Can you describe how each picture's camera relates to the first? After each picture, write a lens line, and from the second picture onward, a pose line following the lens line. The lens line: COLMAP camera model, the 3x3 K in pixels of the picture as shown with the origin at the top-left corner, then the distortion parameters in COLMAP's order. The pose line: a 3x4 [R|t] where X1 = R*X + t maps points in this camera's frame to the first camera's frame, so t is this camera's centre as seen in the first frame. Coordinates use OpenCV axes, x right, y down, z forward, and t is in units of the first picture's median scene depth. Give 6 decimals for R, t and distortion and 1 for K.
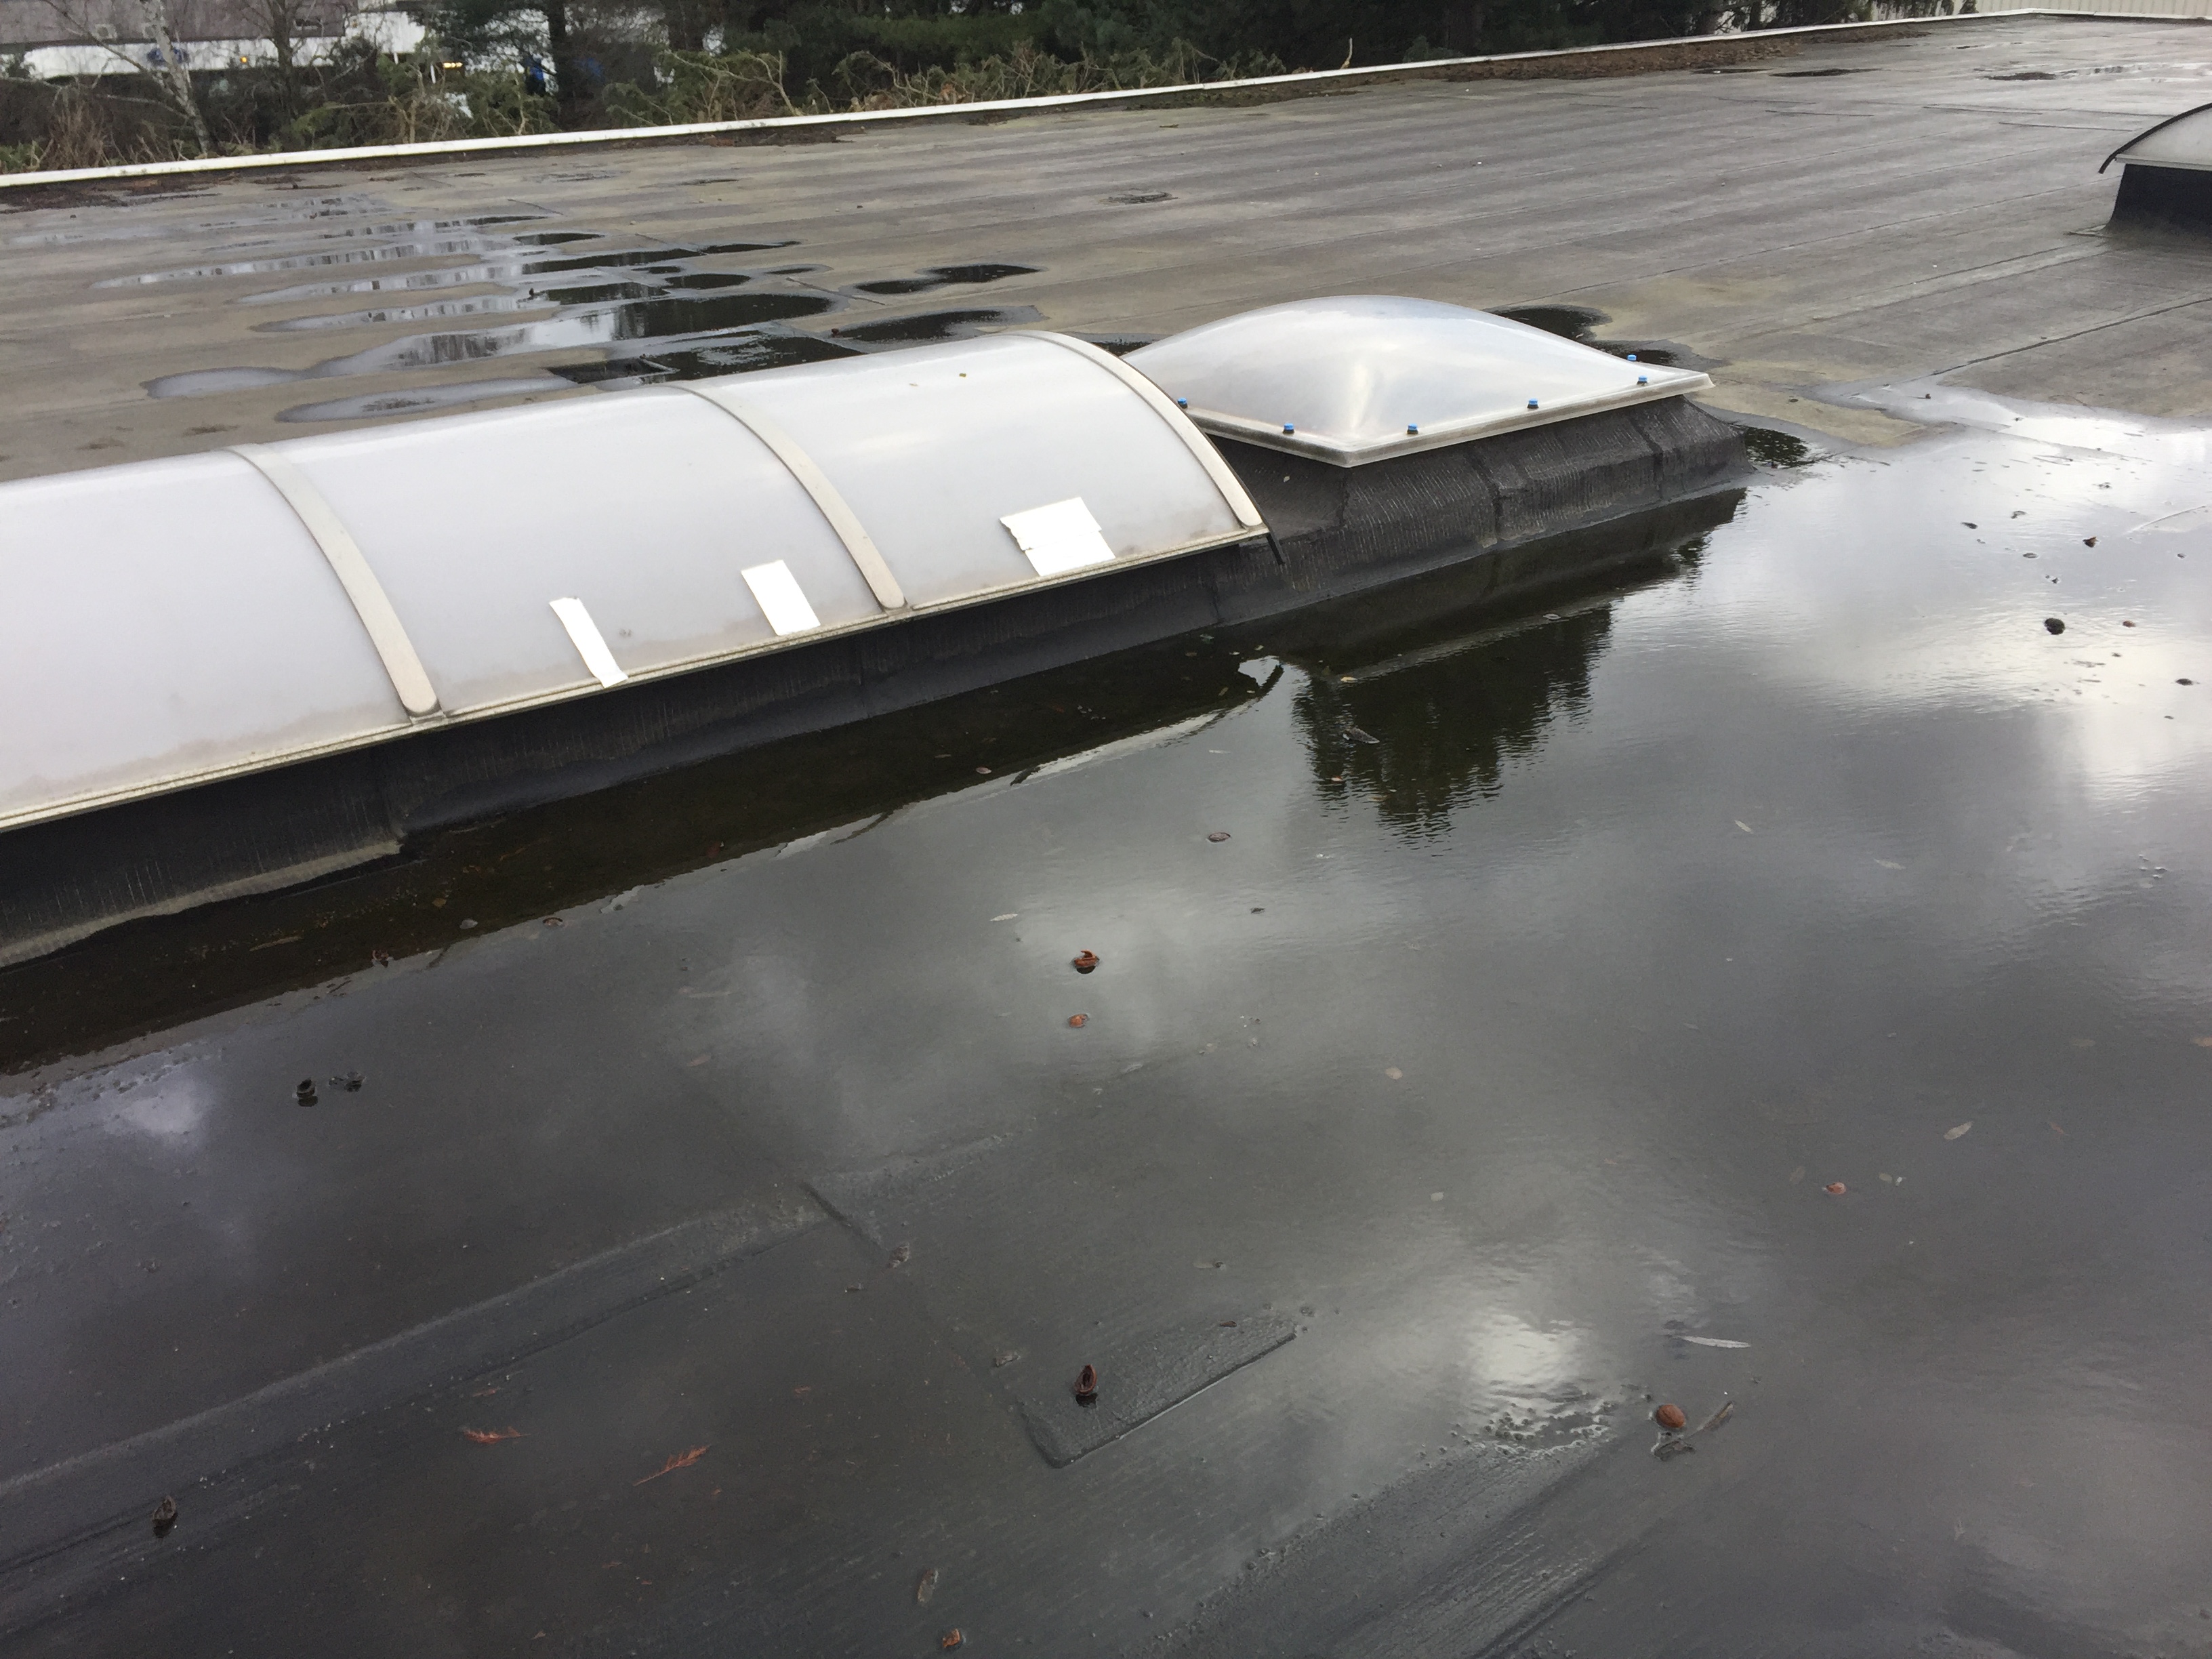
lens RADIAL K [[1899.5, 0, 1114.9], [0, 1899.5, 830.6], [0, 0, 1]] dist [0.101980, -0.161473]
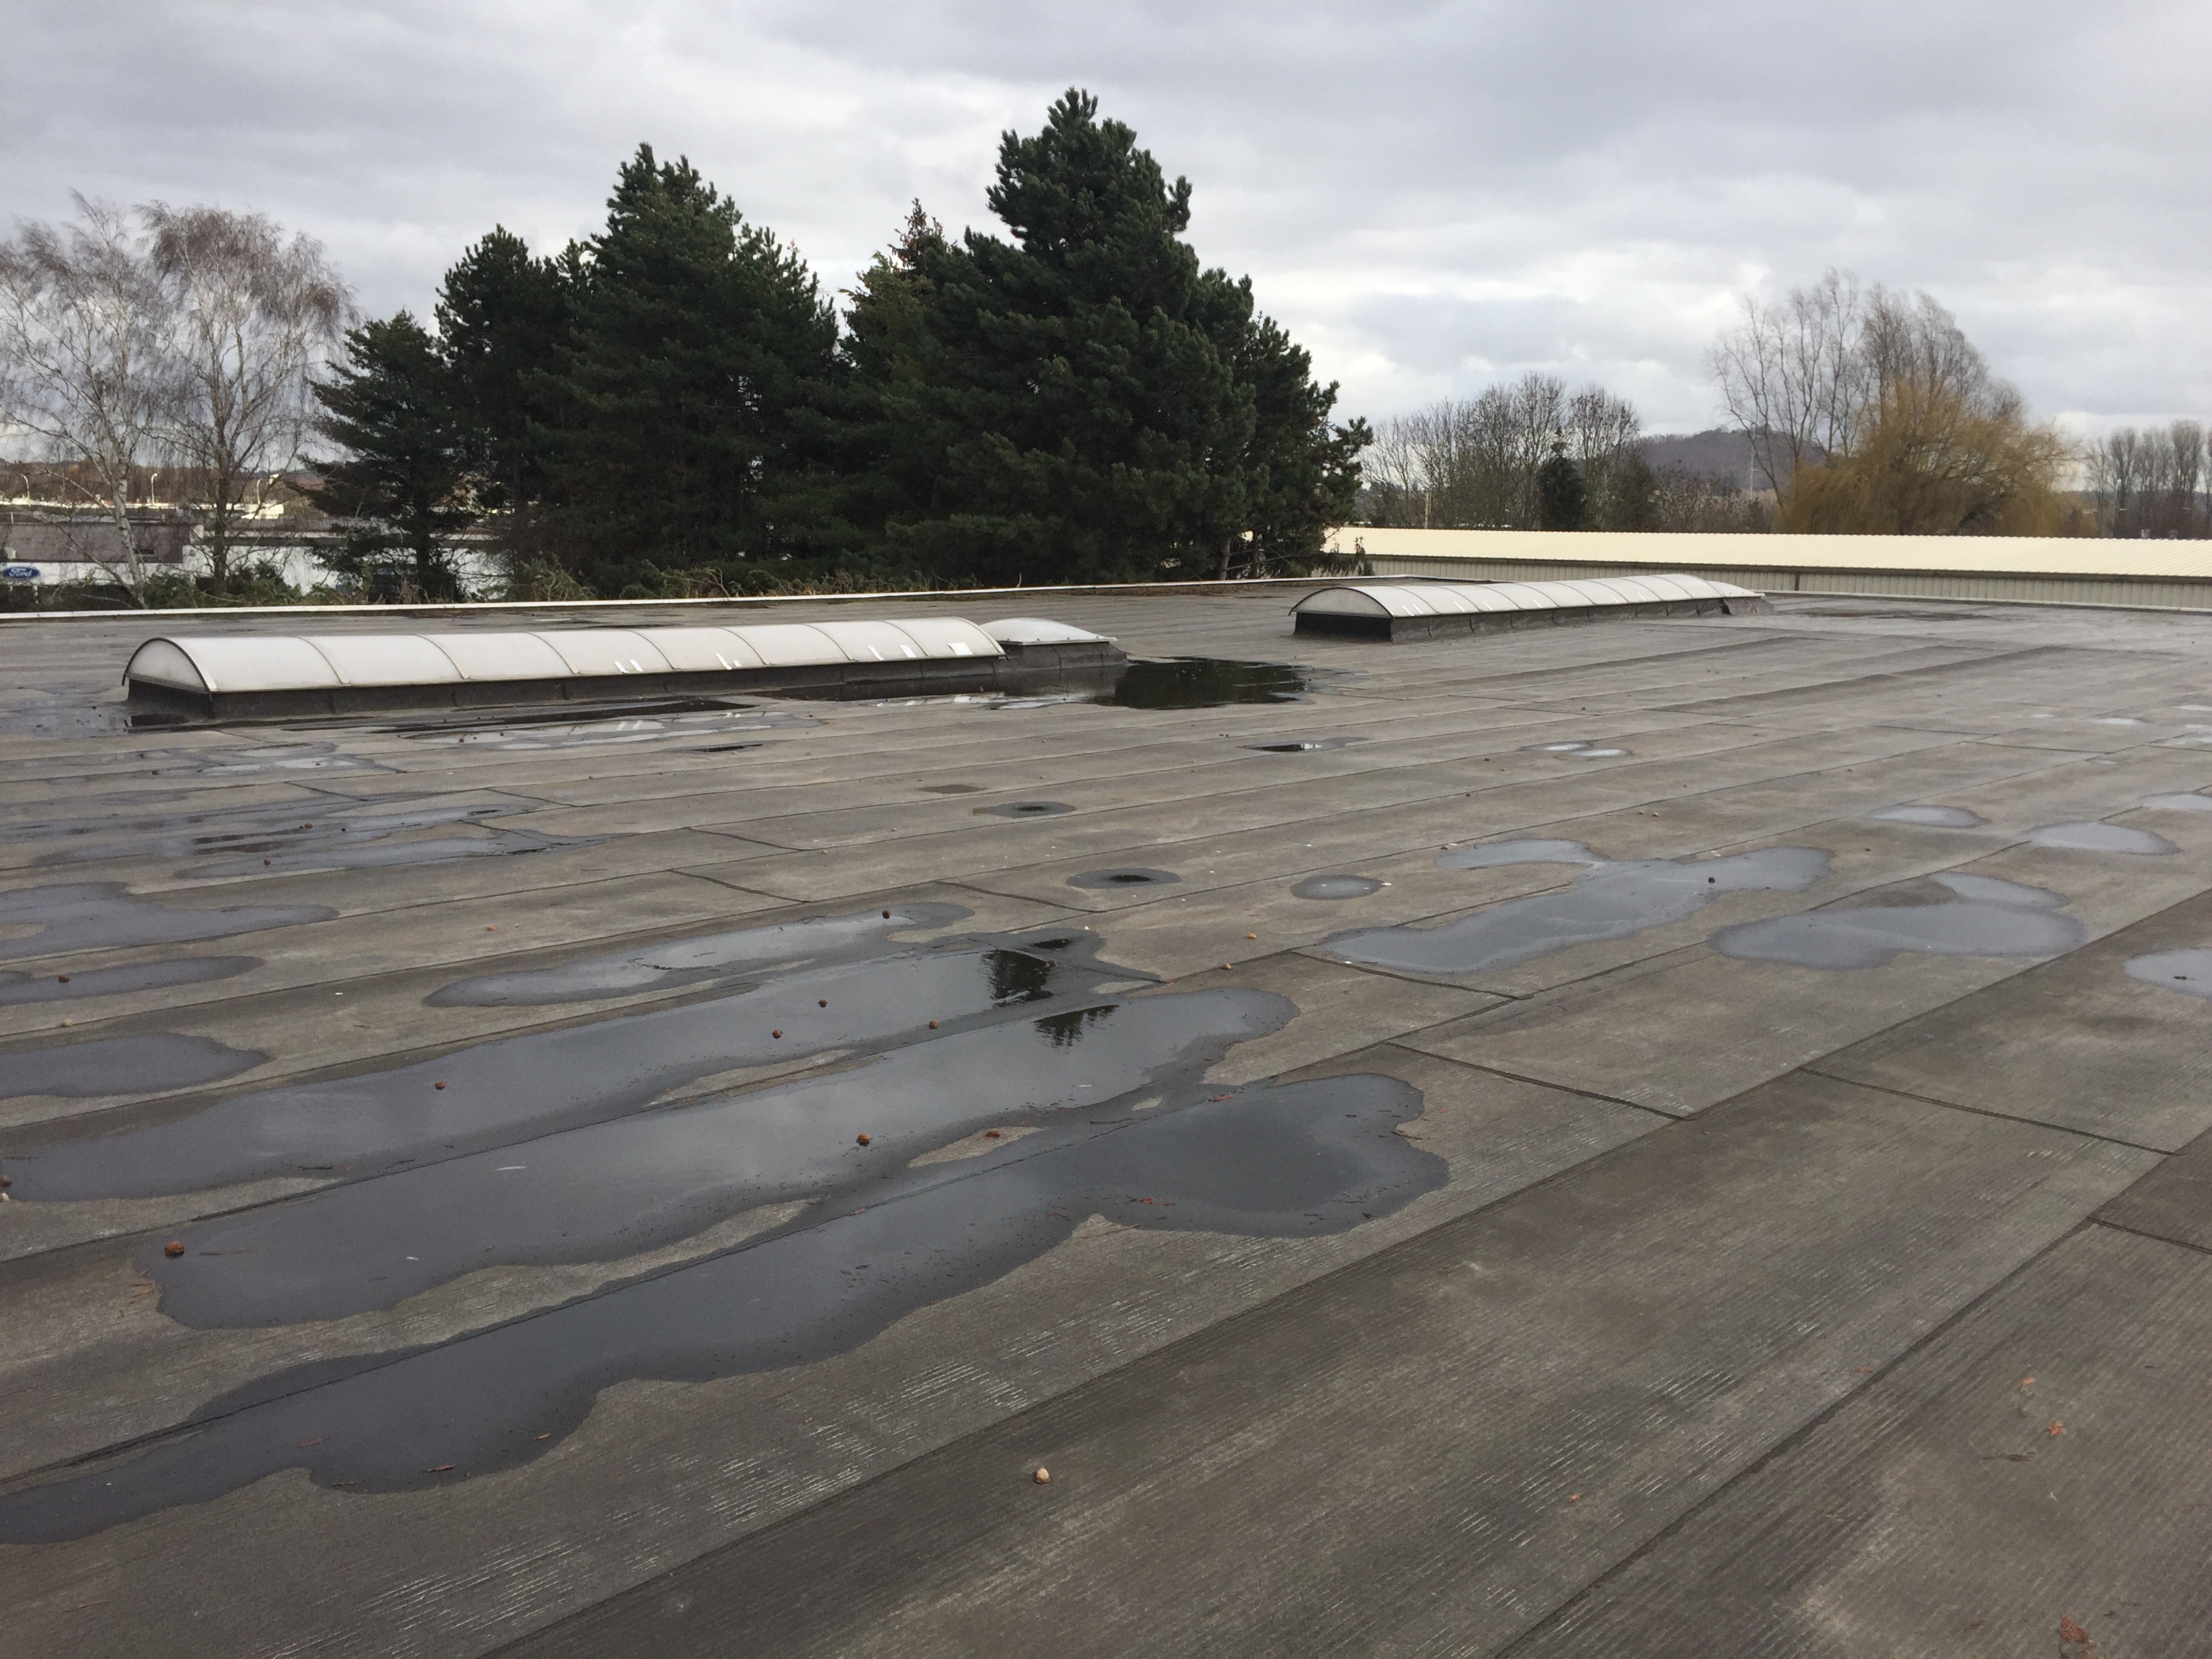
lens RADIAL K [[1899.5, 0, 1114.9], [0, 1899.5, 830.6], [0, 0, 1]] dist [0.101980, -0.161473]
pose [[0.988786, -0.002853, 0.149311, -0.285429], [0.043933, 0.961130, -0.272577, 1.264864], [-0.142730, 0.276080, 0.950478, -2.718114]]
